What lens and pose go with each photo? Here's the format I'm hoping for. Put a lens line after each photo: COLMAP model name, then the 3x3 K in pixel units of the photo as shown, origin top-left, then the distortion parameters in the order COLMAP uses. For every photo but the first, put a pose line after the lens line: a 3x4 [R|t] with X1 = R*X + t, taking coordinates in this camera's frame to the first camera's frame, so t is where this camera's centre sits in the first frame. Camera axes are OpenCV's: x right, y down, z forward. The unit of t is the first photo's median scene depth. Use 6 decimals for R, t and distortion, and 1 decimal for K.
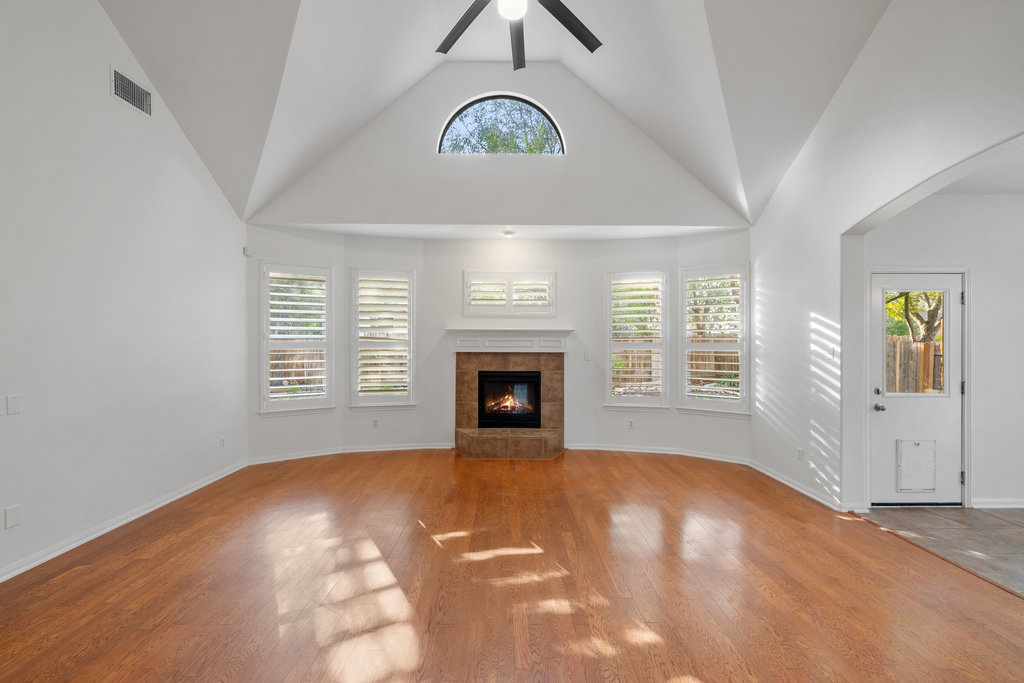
lens RADIAL K [[430.3, 0, 509.5], [0, 430.3, 342.3], [0, 0, 1]] dist [0.004031, -0.000523]
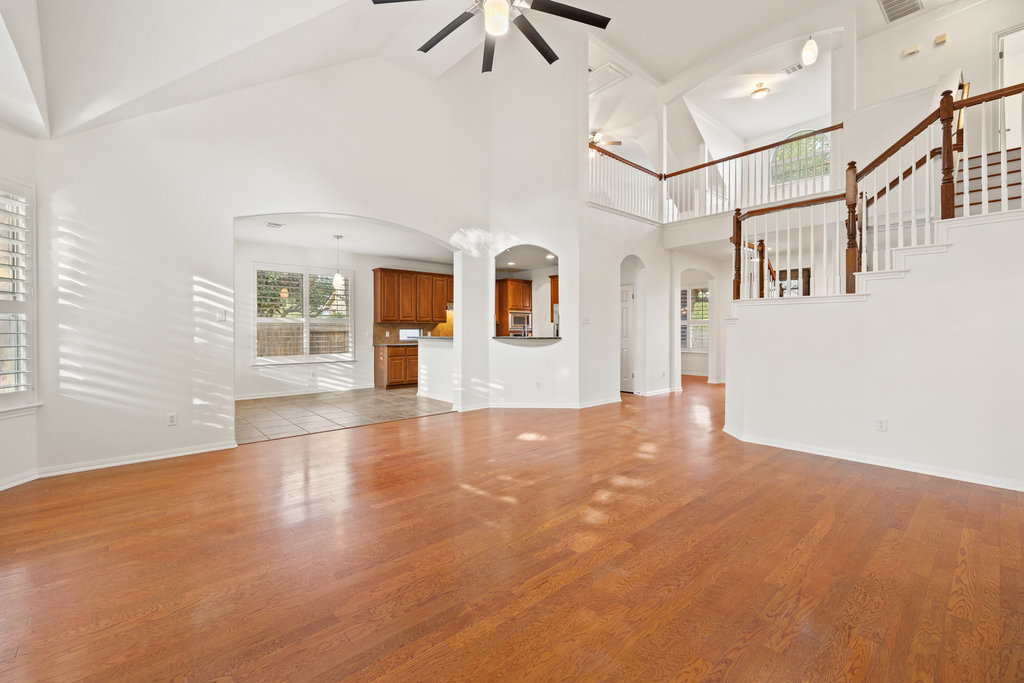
lens RADIAL K [[430.3, 0, 513.9], [0, 430.3, 328.4], [0, 0, 1]] dist [0.004031, -0.000523]
pose [[-0.664536, 0.001716, 0.747255, -0.218092], [-0.001247, 0.999993, -0.003406, 0.022377], [-0.747256, -0.003195, -0.664529, 0.435475]]
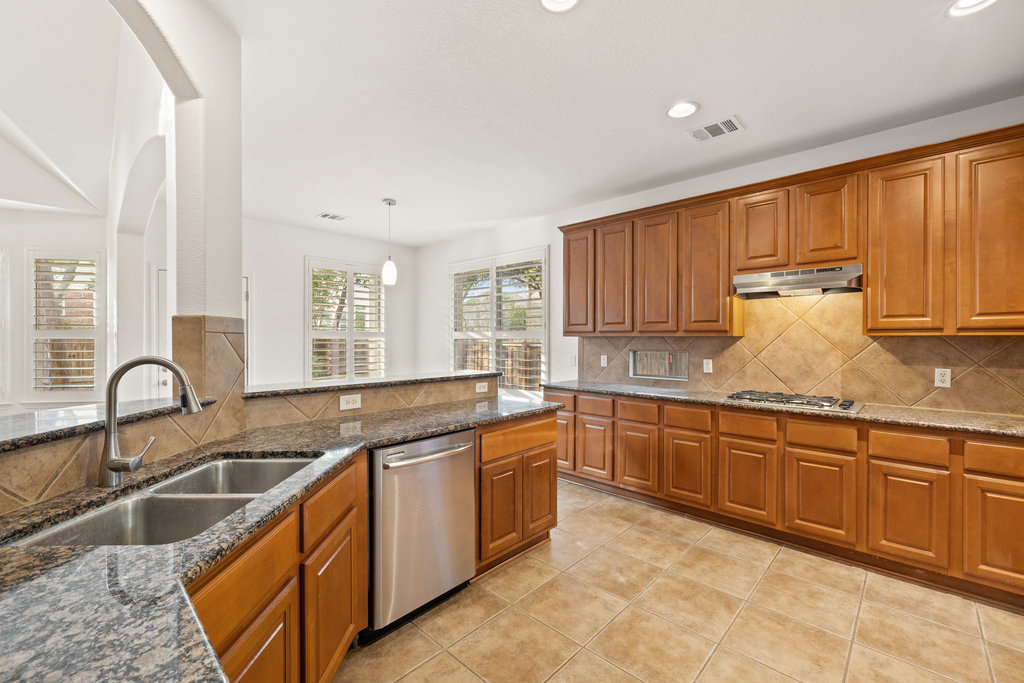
lens RADIAL K [[430.3, 0, 508.0], [0, 430.3, 341.5], [0, 0, 1]] dist [0.004031, -0.000523]
pose [[0.697453, -0.007484, 0.716592, 0.244738], [0.000855, 0.999953, 0.009611, 0.008498], [-0.716630, -0.006091, 0.697427, -0.183992]]
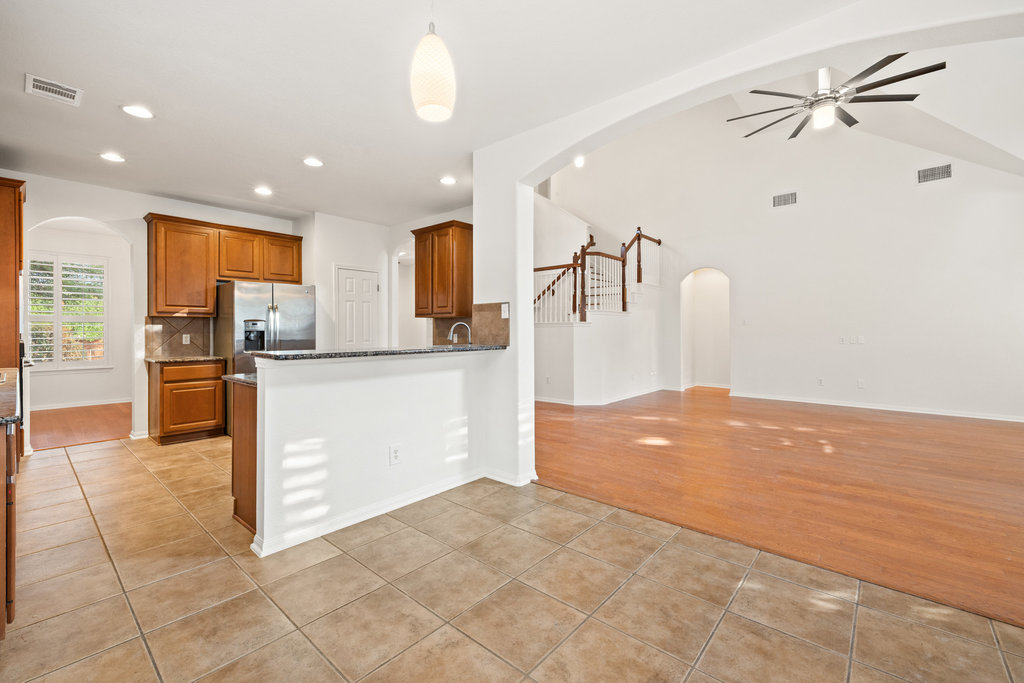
lens RADIAL K [[430.3, 0, 511.1], [0, 430.3, 324.1], [0, 0, 1]] dist [0.004031, -0.000523]
pose [[-0.665217, -0.010513, -0.746576, 0.547696], [0.004778, 0.999820, -0.018337, 0.023858], [0.746635, -0.015766, -0.665047, 0.301092]]
